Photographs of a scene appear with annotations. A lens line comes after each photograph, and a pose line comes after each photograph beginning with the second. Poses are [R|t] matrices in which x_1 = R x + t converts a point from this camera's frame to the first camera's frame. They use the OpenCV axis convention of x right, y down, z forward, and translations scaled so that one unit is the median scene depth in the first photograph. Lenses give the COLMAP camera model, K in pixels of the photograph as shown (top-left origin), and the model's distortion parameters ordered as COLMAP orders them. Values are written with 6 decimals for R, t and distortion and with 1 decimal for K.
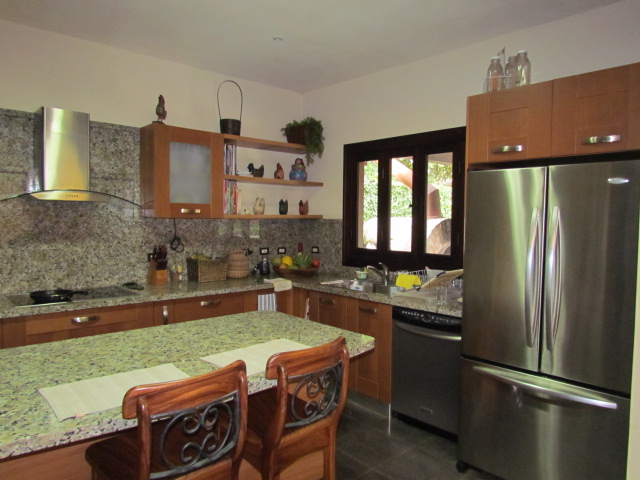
lens RADIAL K [[454.0, 0, 321.1], [0, 454.0, 239.9], [0, 0, 1]] dist [-0.014805, -0.018382]
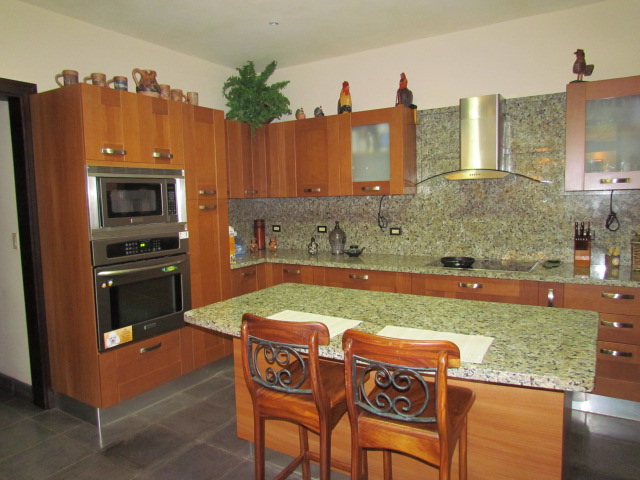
lens RADIAL K [[454.0, 0, 316.5], [0, 454.0, 243.2], [0, 0, 1]] dist [-0.014805, -0.018382]
pose [[0.255234, 0.077824, -0.963742, 0.364482], [-0.009890, 0.996913, 0.077883, -0.010310], [0.966829, -0.010347, 0.255216, 0.279545]]
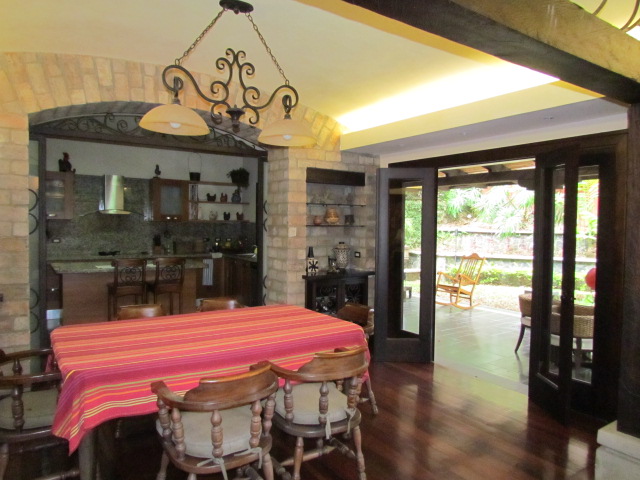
lens RADIAL K [[454.0, 0, 321.6], [0, 454.0, 243.2], [0, 0, 1]] dist [-0.014805, -0.018382]
pose [[0.988873, 0.005310, -0.148669, 0.723944], [-0.006911, 0.999924, -0.010253, 0.070100], [0.148603, 0.011167, 0.988834, -0.987019]]
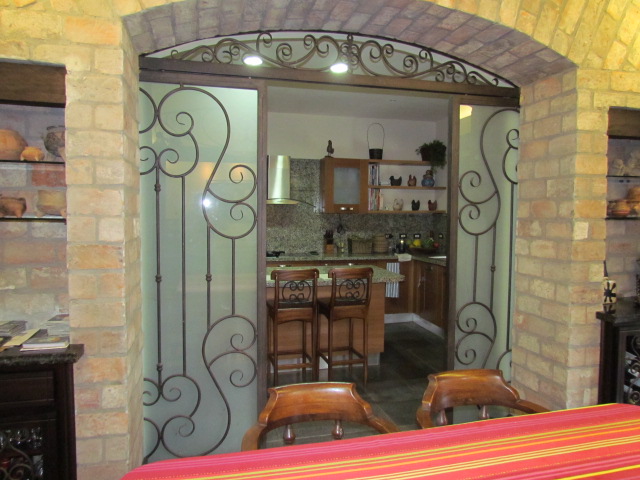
lens RADIAL K [[454.0, 0, 320.1], [0, 454.0, 240.9], [0, 0, 1]] dist [-0.014805, -0.018382]
pose [[0.877269, 0.018170, -0.479654, 0.419333], [-0.016159, 0.999835, 0.008322, 0.040673], [0.479726, 0.000450, 0.877418, -0.484872]]
